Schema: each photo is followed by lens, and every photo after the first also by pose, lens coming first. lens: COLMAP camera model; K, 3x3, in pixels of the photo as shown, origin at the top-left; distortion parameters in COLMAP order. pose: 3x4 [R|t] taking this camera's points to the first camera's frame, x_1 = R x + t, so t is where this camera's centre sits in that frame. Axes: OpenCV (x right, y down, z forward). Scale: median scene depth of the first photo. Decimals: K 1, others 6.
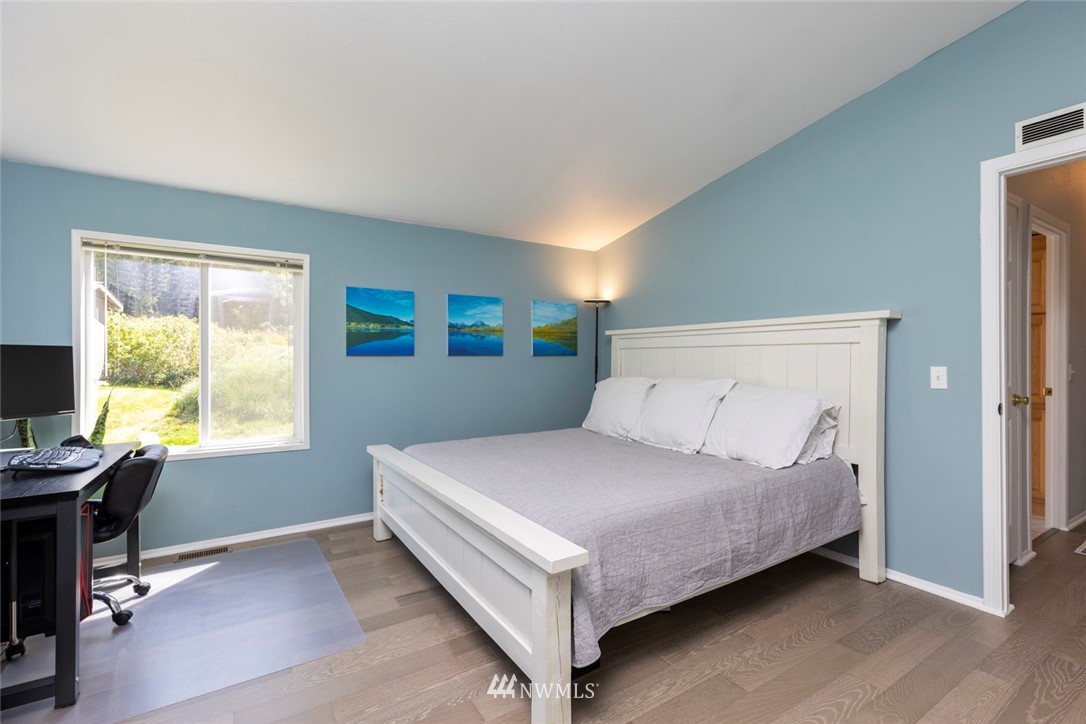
lens RADIAL K [[483.9, 0, 547.5], [0, 483.9, 361.4], [0, 0, 1]] dist [0.001915, -0.000062]
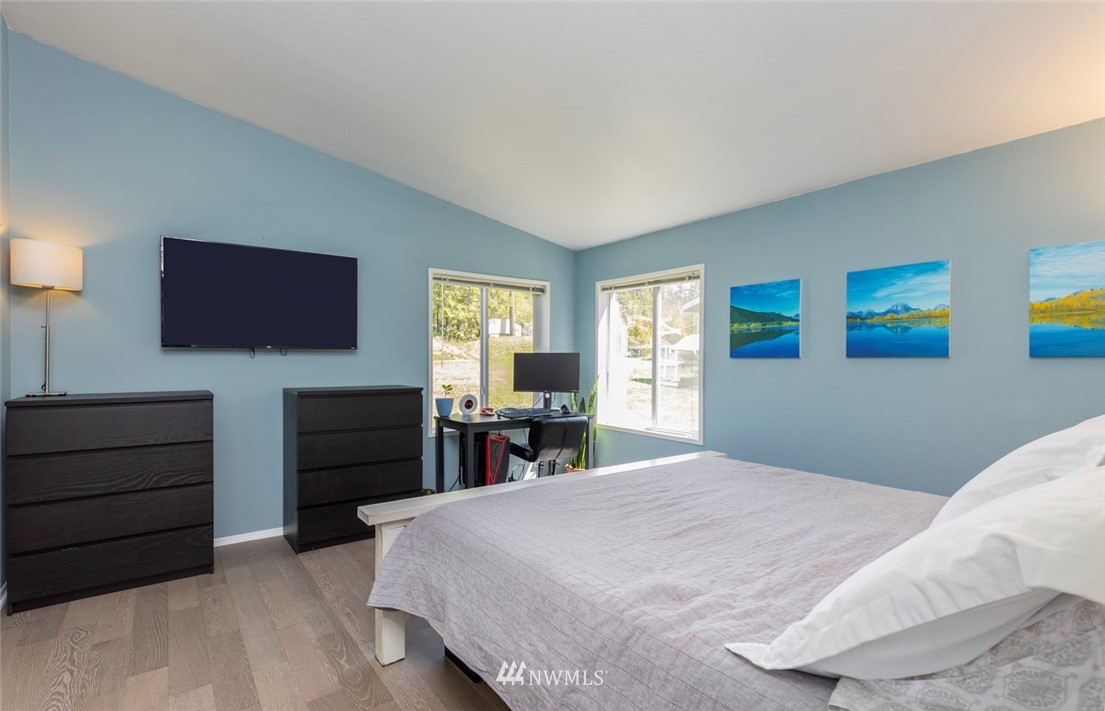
lens RADIAL K [[515.8, 0, 553.4], [0, 515.8, 361.5], [0, 0, 1]] dist [0.001408, 0.000101]
pose [[0.073268, 0.005136, -0.997299, 0.556474], [-0.008151, 0.999956, 0.004551, -0.006113], [0.997279, 0.007796, 0.073306, 0.526710]]
